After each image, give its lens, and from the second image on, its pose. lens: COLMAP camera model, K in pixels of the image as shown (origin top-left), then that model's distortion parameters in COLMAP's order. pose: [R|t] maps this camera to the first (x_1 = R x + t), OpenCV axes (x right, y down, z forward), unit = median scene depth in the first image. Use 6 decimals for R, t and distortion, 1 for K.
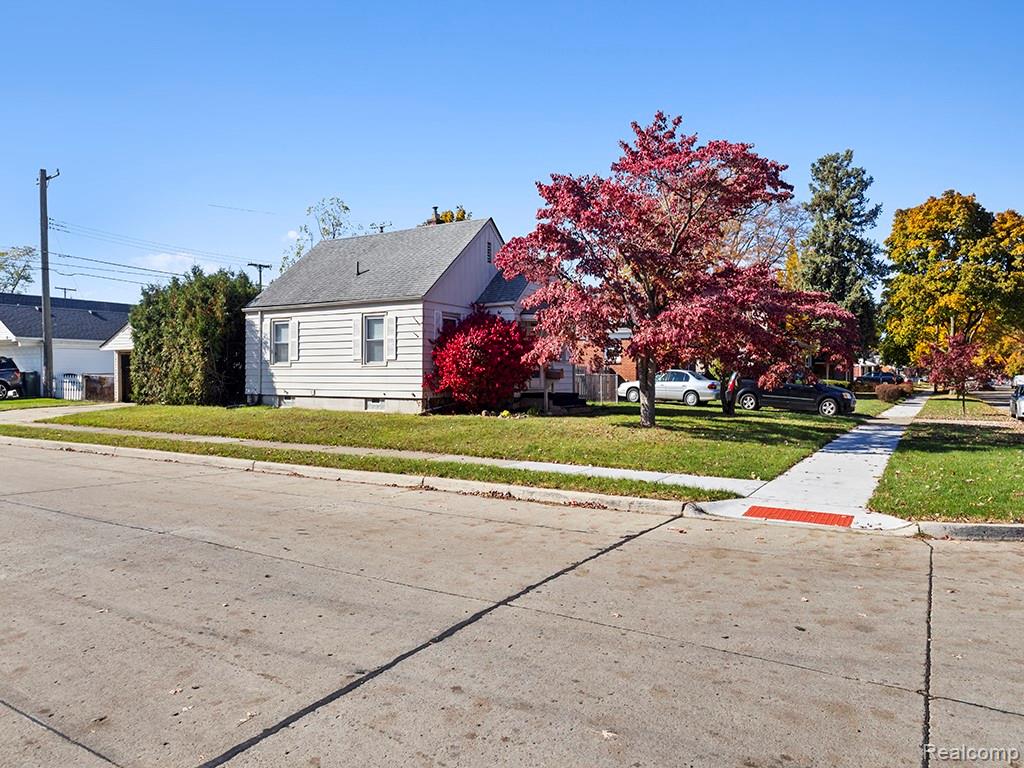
lens RADIAL K [[692.6, 0, 511.8], [0, 692.6, 383.0], [0, 0, 1]] dist [0.002314, 0.000238]
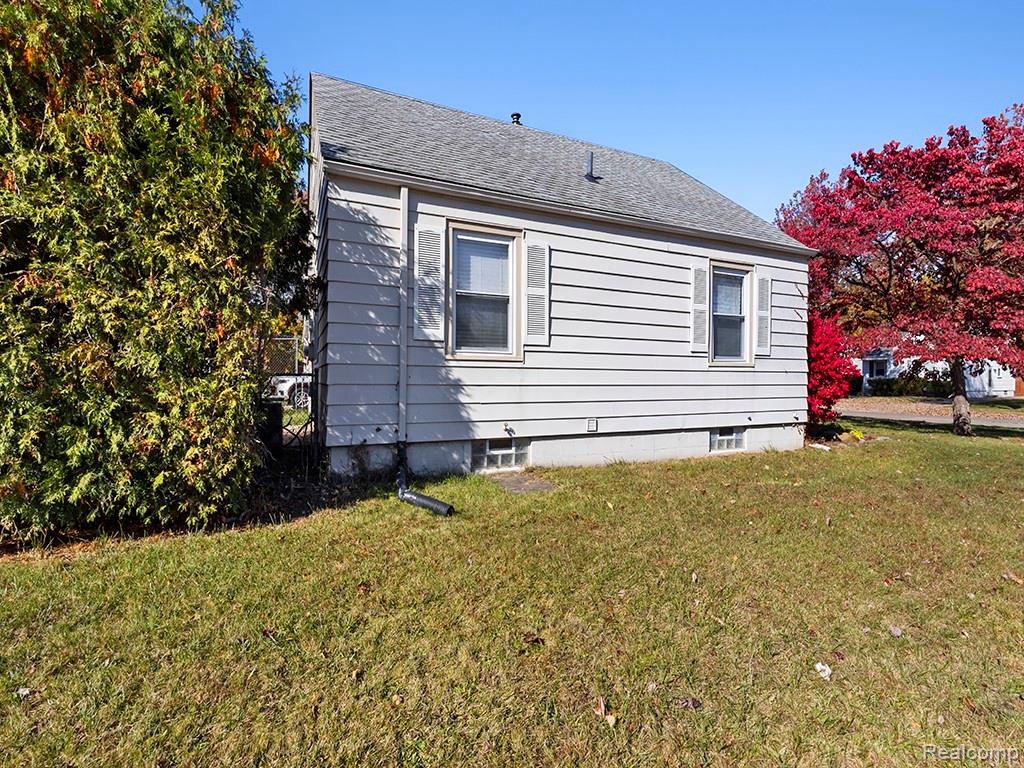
lens RADIAL K [[470.9, 0, 512.0], [0, 470.9, 383.1], [0, 0, 1]] dist [-0.005510, -0.000162]
pose [[0.566710, -0.011246, 0.823841, -0.538921], [0.004307, 0.999934, 0.010687, -0.014832], [-0.823906, -0.002509, 0.566720, 0.866555]]
